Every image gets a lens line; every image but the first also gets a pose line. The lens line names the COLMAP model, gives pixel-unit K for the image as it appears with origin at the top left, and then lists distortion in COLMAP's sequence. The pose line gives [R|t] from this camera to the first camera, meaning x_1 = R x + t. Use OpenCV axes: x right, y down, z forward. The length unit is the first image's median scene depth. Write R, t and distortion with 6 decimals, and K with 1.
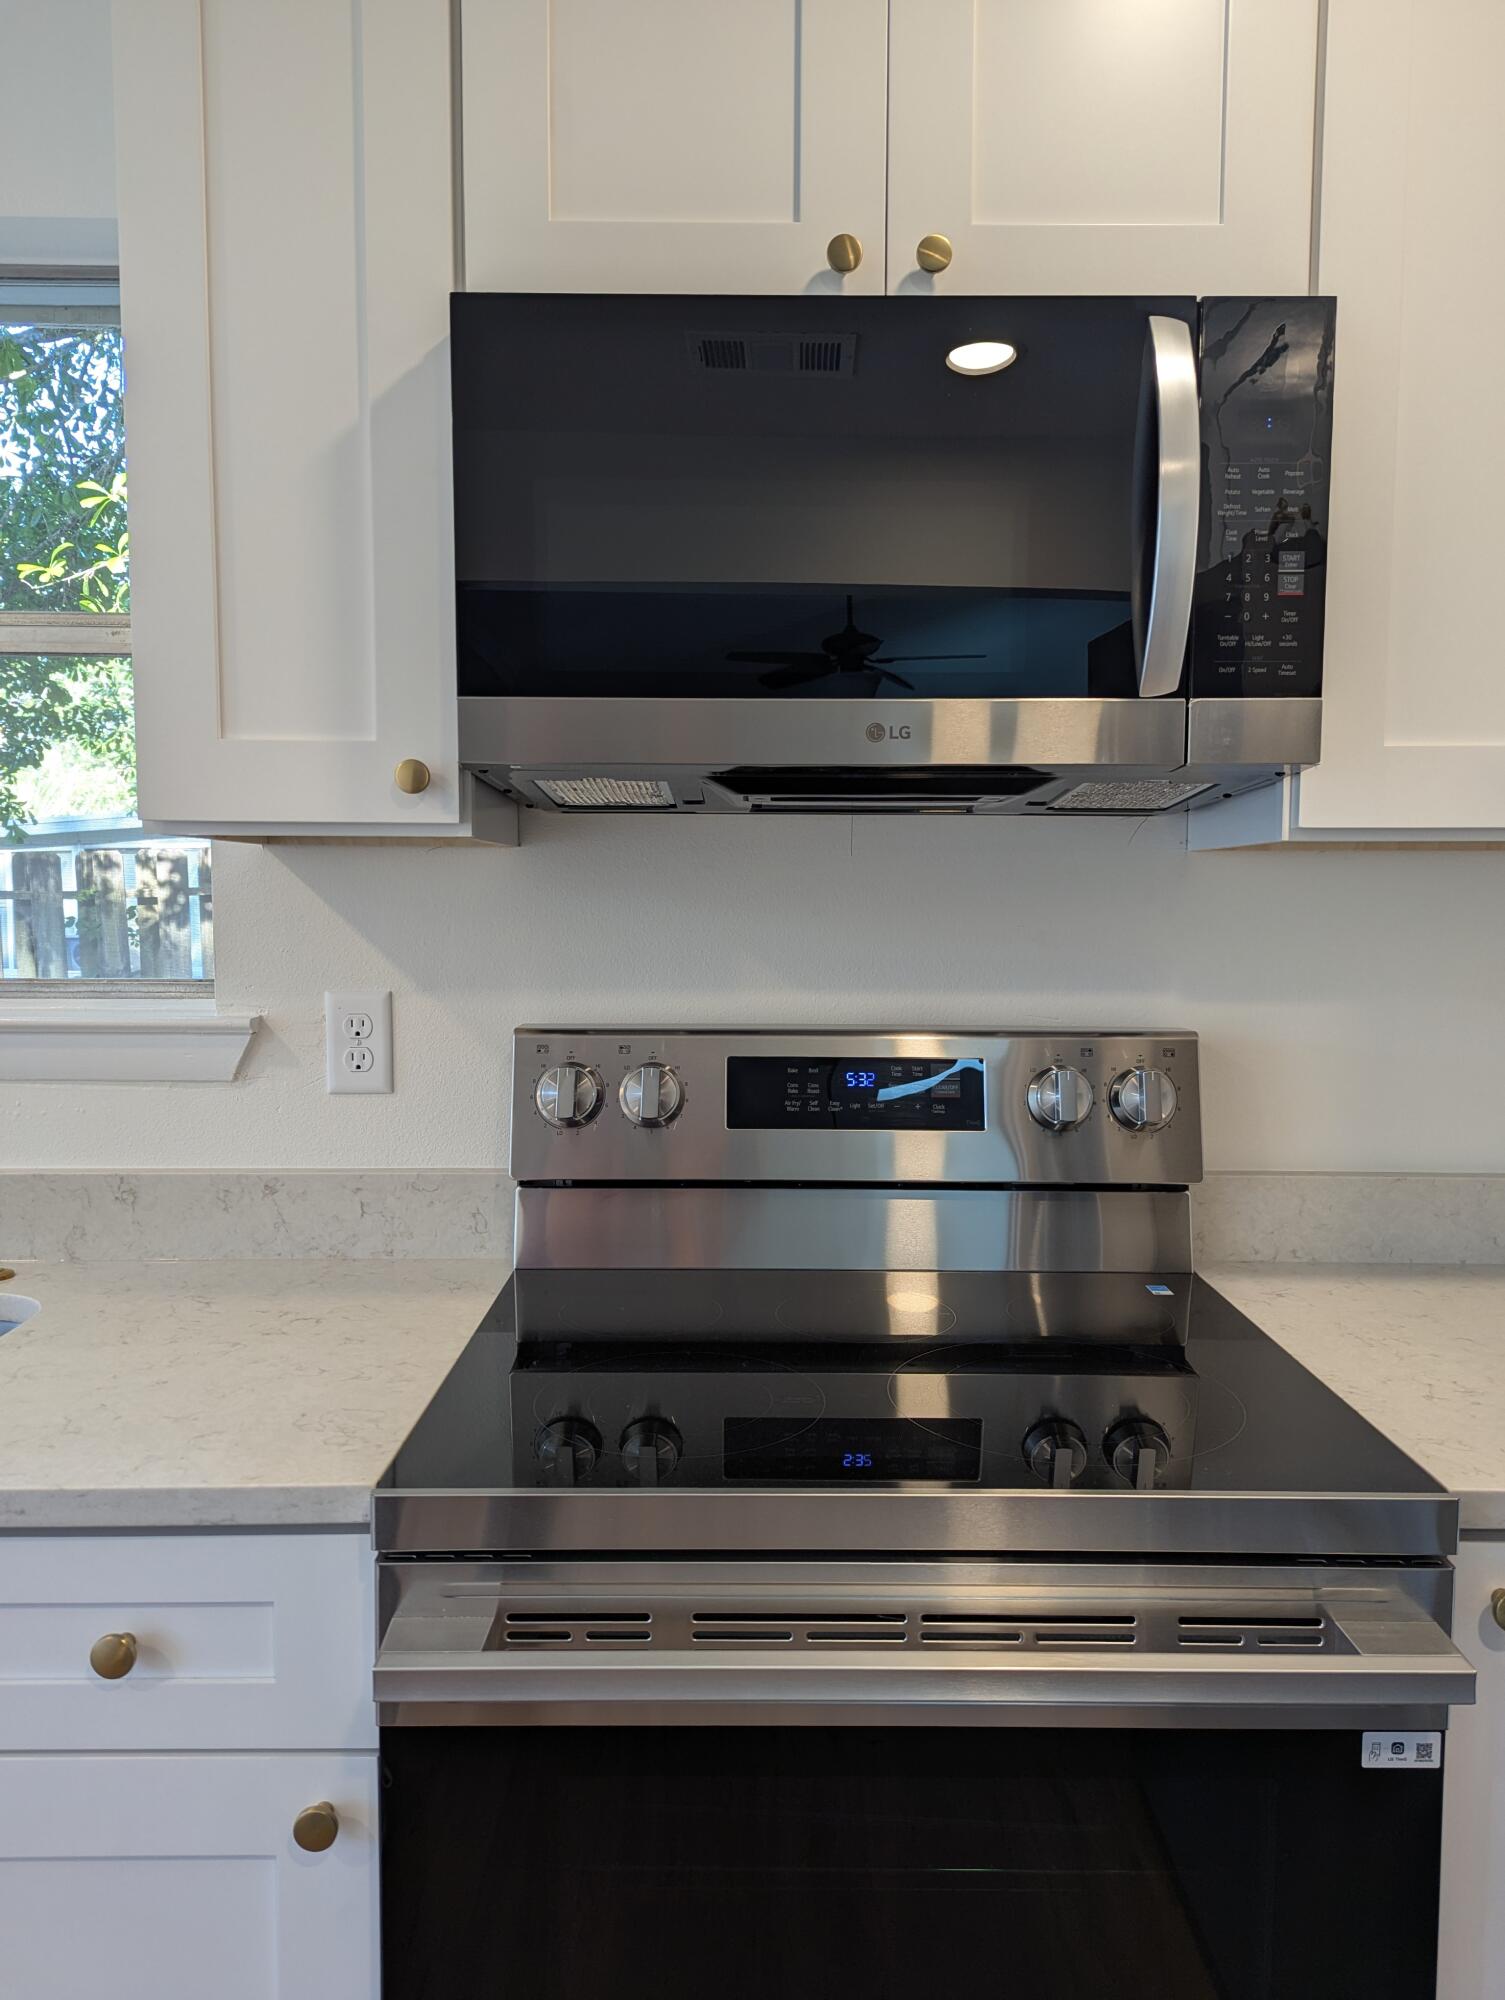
lens RADIAL K [[1309.9, 0, 752.5], [0, 1309.9, 1000.0], [0, 0, 1]] dist [0.056792, -0.071225]
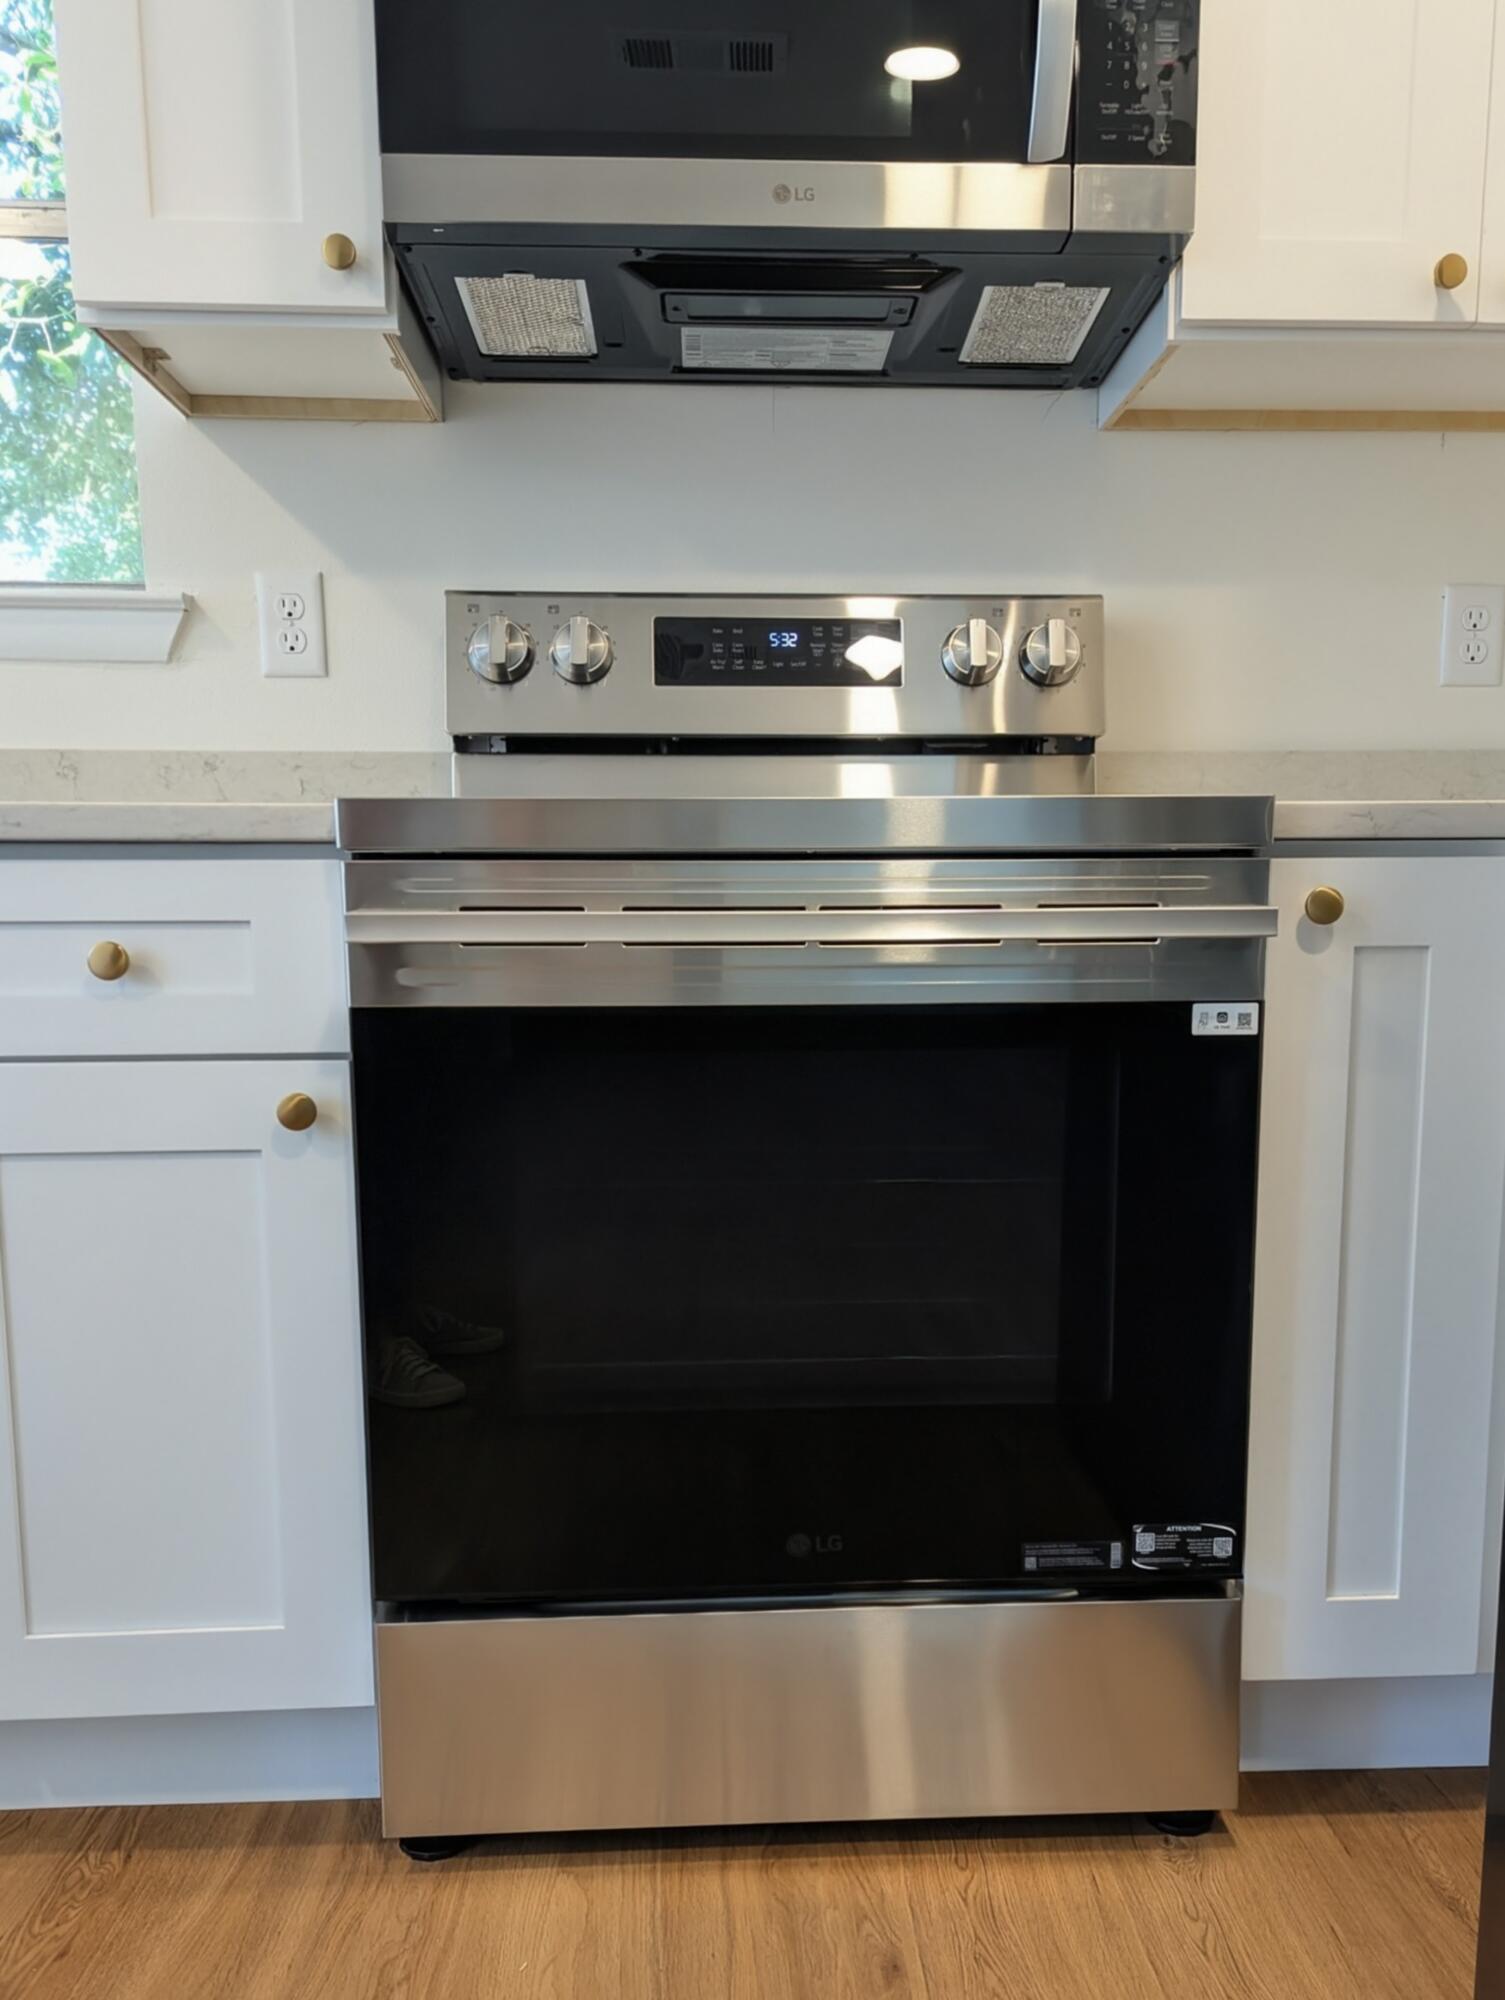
lens RADIAL K [[1401.7, 0, 767.0], [0, 1401.7, 1001.8], [0, 0, 1]] dist [0.049034, -0.064265]
pose [[0.998829, -0.016471, 0.045480, 0.018303], [0.012726, 0.996596, 0.081448, 0.329689], [-0.046667, -0.080773, 0.995639, -0.172405]]
